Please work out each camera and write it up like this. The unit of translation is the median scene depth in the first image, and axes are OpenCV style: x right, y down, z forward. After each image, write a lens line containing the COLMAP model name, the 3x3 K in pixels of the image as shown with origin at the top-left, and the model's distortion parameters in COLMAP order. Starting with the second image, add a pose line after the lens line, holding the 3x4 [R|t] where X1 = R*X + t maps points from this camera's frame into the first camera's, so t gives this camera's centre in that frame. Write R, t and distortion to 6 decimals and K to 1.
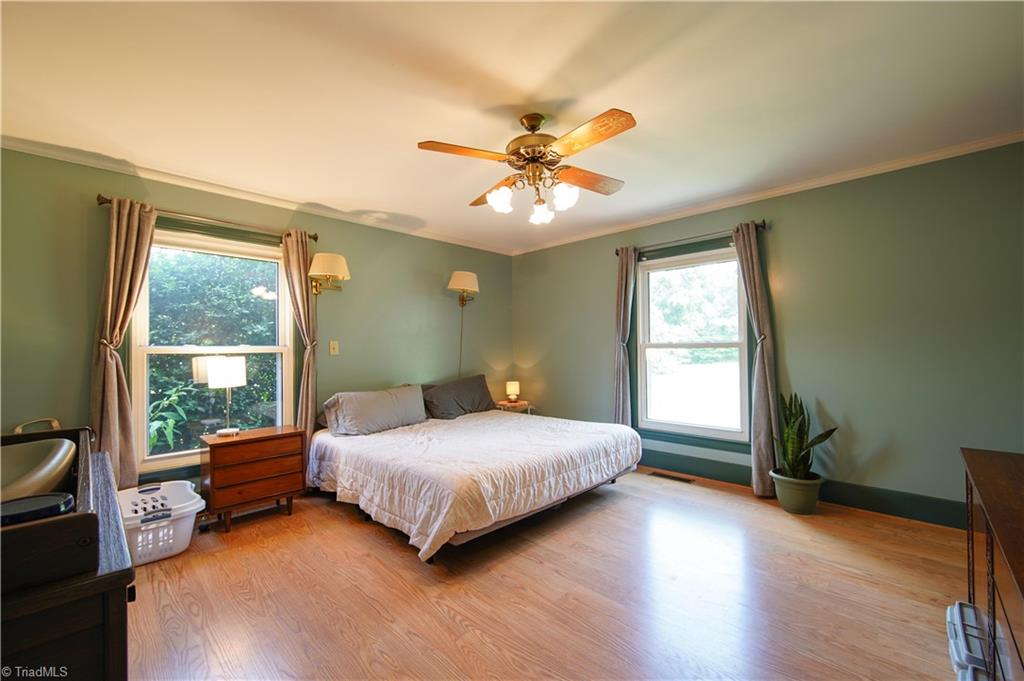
lens RADIAL K [[408.1, 0, 514.9], [0, 408.1, 343.8], [0, 0, 1]] dist [-0.016667, 0.005567]
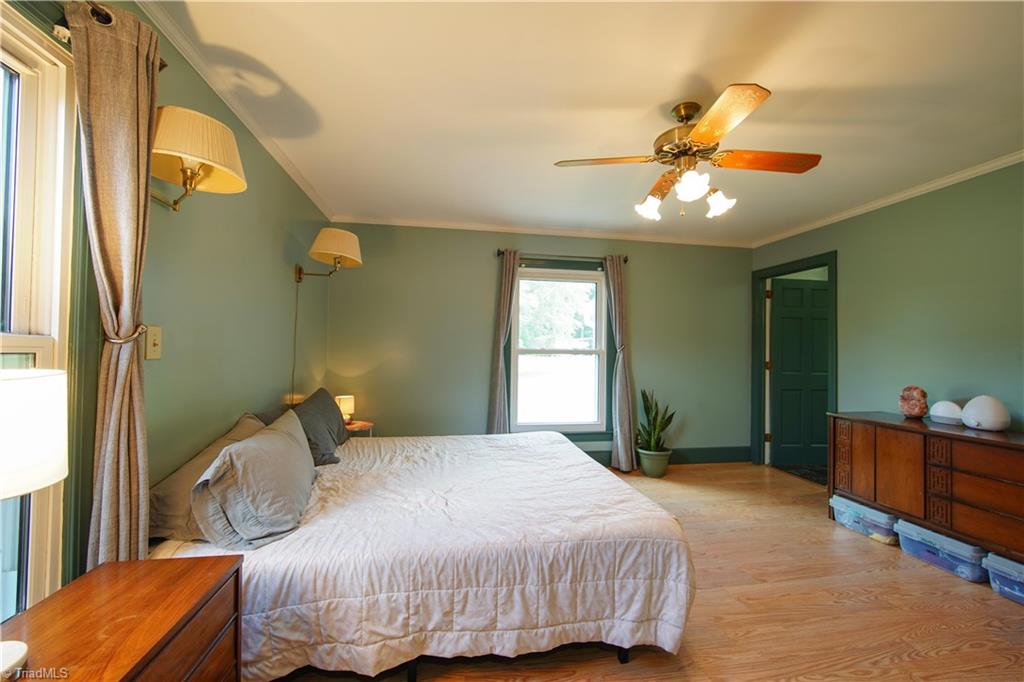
lens RADIAL K [[408.1, 0, 514.9], [0, 408.1, 344.3], [0, 0, 1]] dist [-0.016667, 0.005567]
pose [[0.597368, 0.033038, 0.801287, -0.602148], [-0.028206, 0.999398, -0.020179, 0.009965], [-0.801471, -0.010547, 0.597940, 0.497141]]
